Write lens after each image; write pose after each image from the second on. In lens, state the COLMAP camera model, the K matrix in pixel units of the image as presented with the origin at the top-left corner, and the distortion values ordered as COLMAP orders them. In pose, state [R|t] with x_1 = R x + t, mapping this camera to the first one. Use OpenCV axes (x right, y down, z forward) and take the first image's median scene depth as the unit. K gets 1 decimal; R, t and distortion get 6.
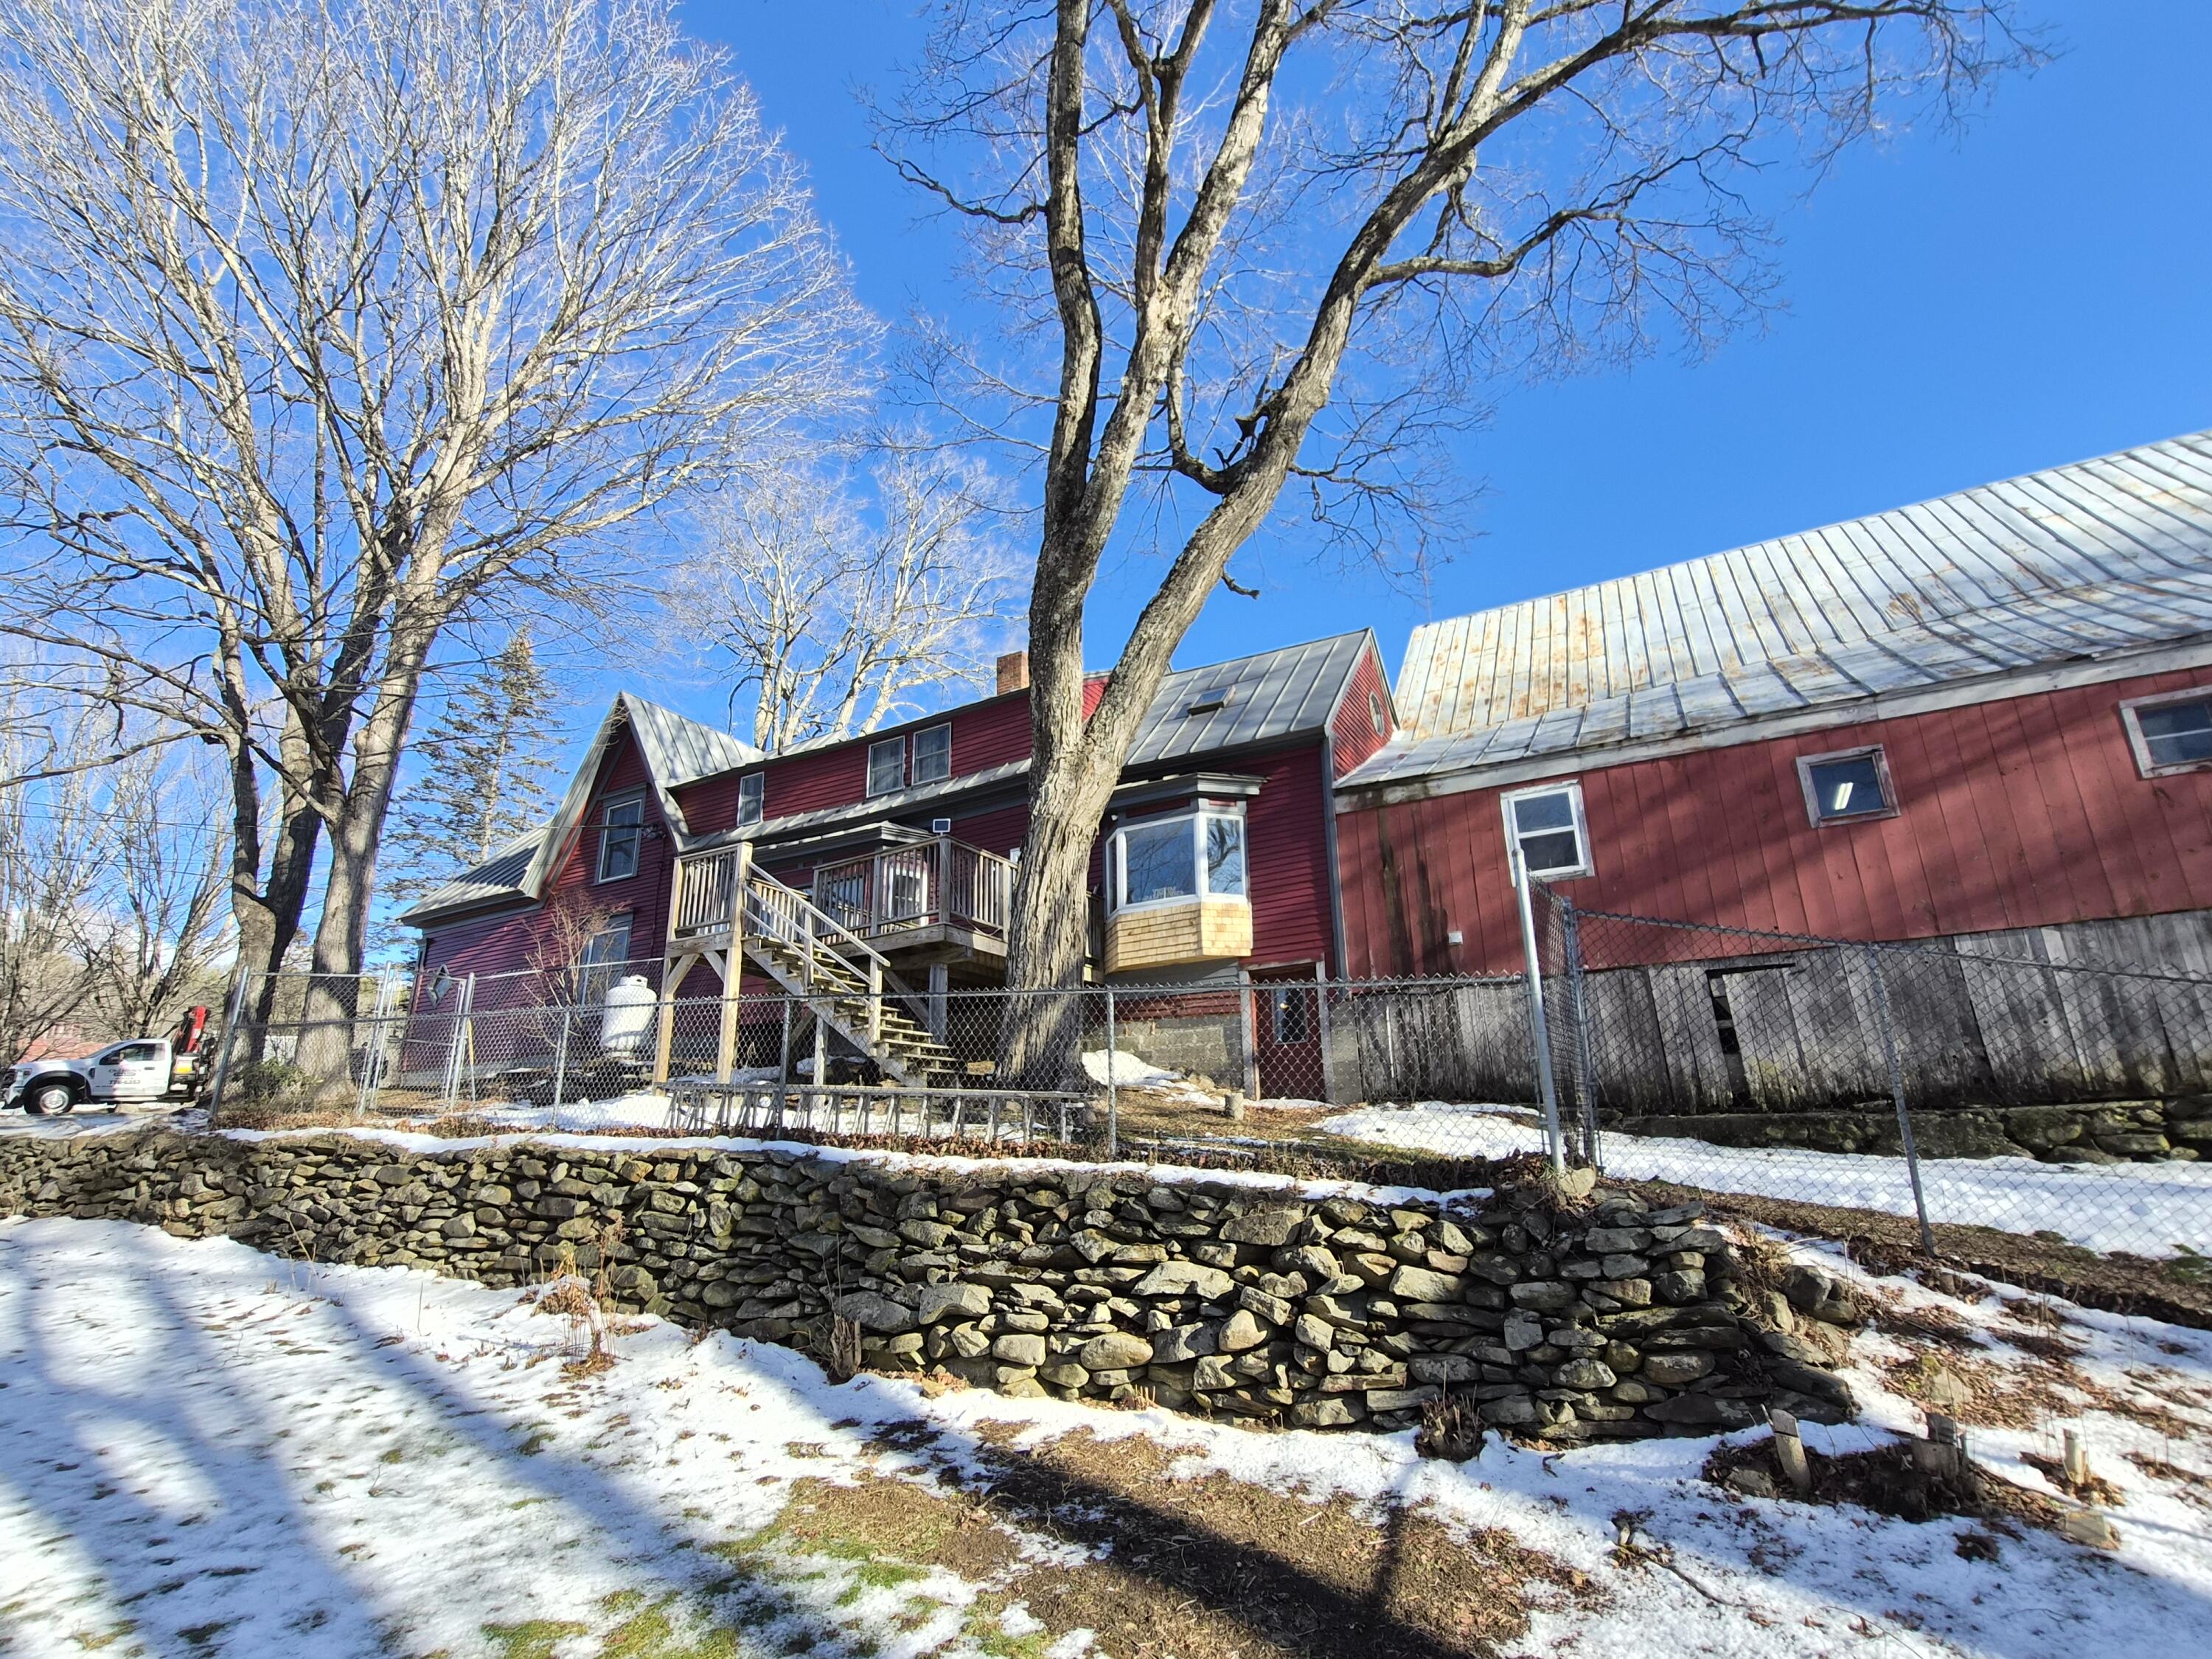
lens RADIAL K [[1113.4, 0, 1106.0], [0, 1113.4, 829.5], [0, 0, 1]] dist [-0.000760, 0.005845]
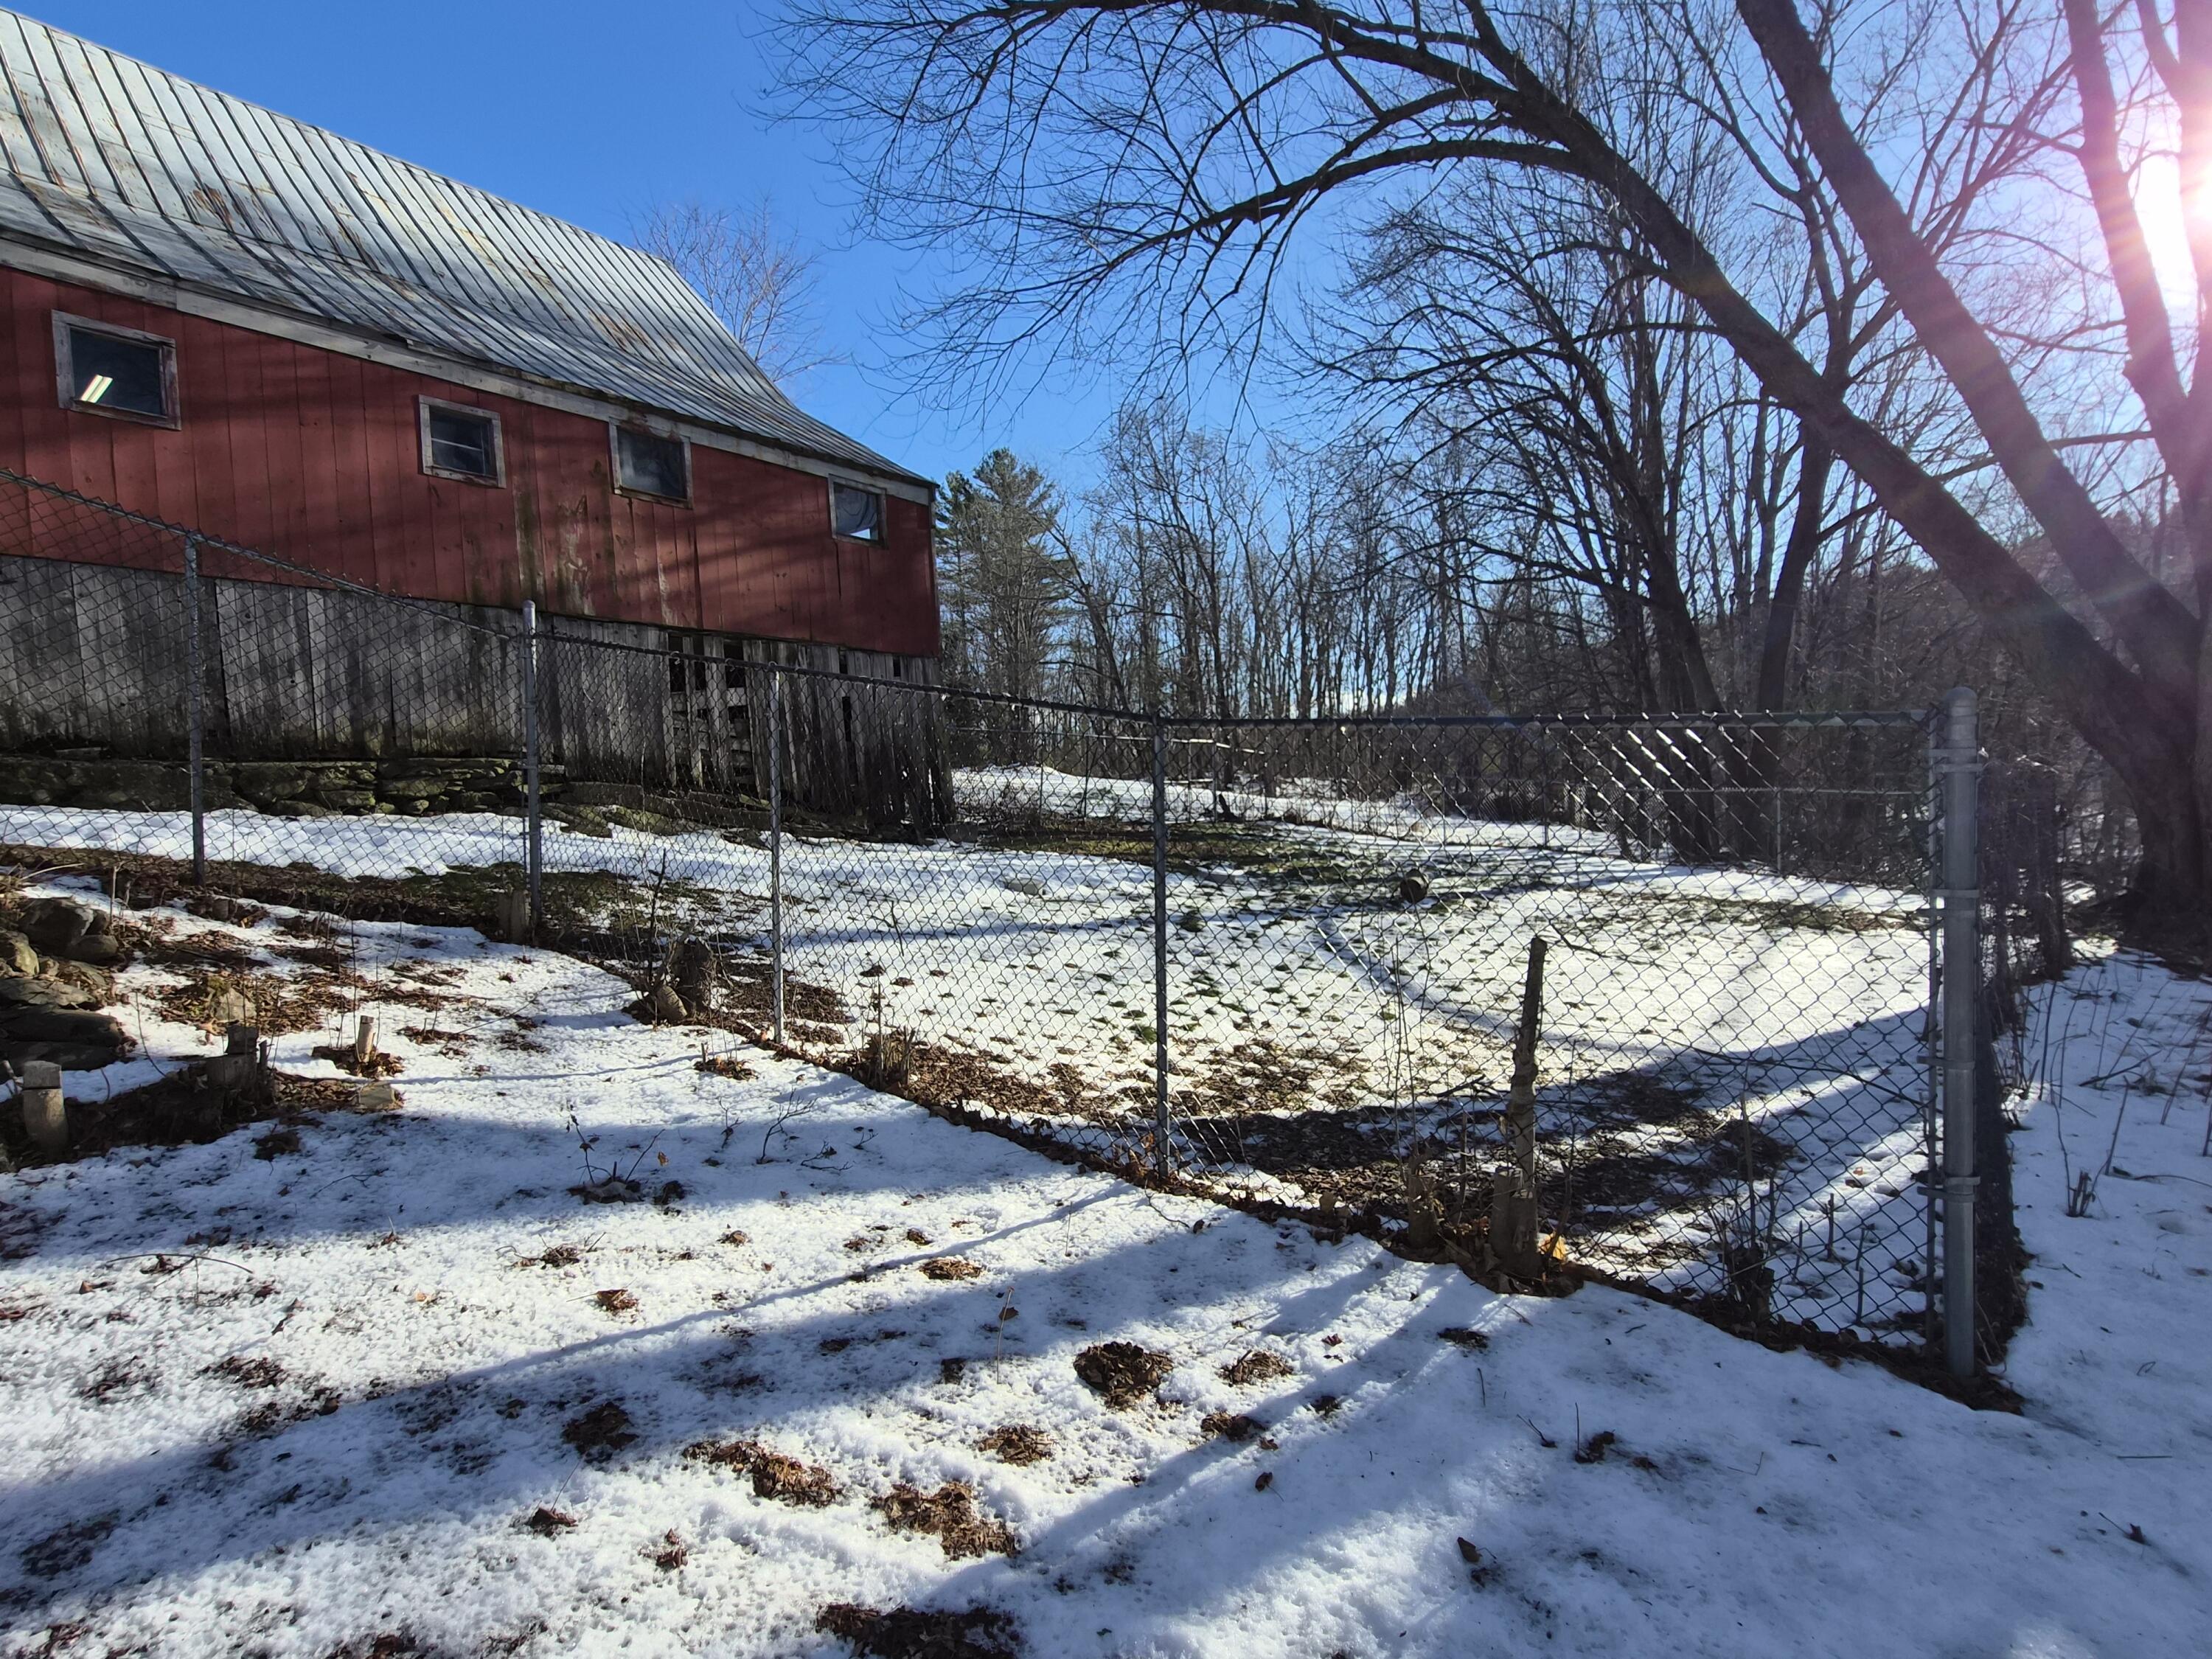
lens RADIAL K [[1113.4, 0, 1106.0], [0, 1113.4, 829.5], [0, 0, 1]] dist [-0.000760, 0.005845]
pose [[0.180754, 0.002976, 0.983524, -0.007077], [-0.255507, 0.965804, 0.044035, 0.137554], [-0.949760, -0.259256, 0.175334, 0.201605]]
